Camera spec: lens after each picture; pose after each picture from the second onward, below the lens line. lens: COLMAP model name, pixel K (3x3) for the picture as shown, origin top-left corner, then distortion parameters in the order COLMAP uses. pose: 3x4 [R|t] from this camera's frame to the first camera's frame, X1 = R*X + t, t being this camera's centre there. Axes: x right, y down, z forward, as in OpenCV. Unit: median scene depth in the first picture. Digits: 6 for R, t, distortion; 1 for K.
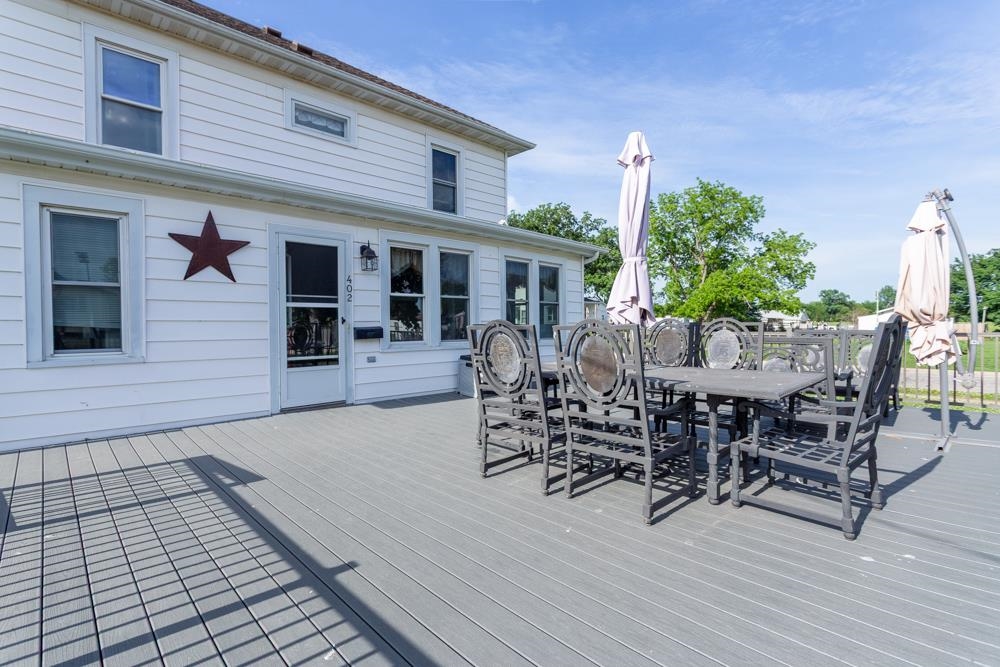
lens RADIAL K [[479.1, 0, 500.0], [0, 479.1, 333.5], [0, 0, 1]] dist [-0.000244, 0.000024]
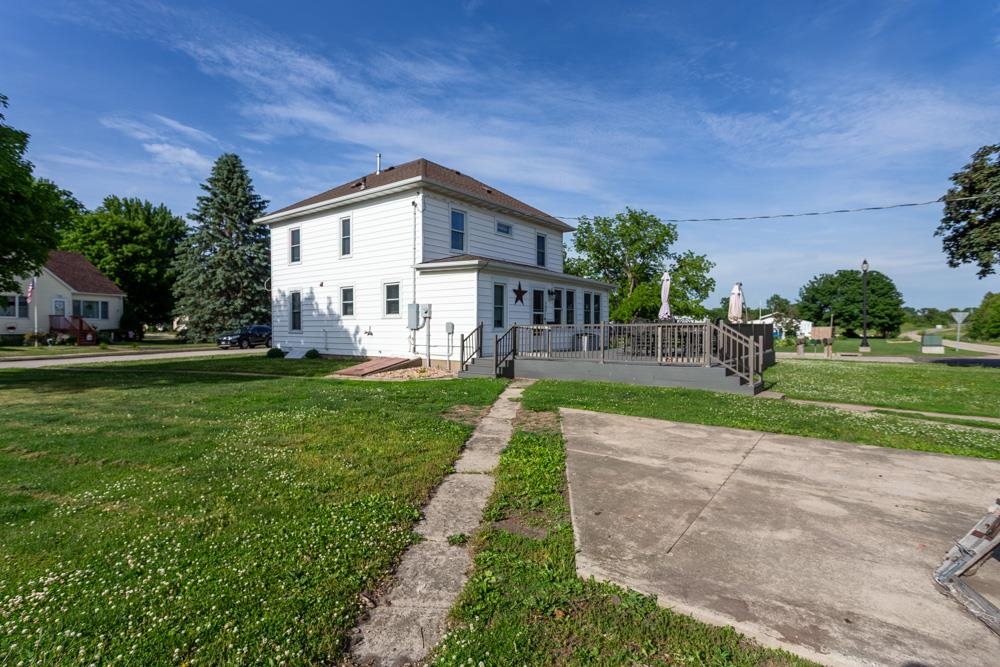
lens RADIAL K [[499.0, 0, 500.0], [0, 499.0, 333.5], [0, 0, 1]] dist [-0.001348, -0.000118]
pose [[0.985579, 0.000546, 0.169216, -0.123320], [0.001065, 0.999955, -0.009428, 0.009531], [-0.169214, 0.009472, 0.985534, -0.198435]]
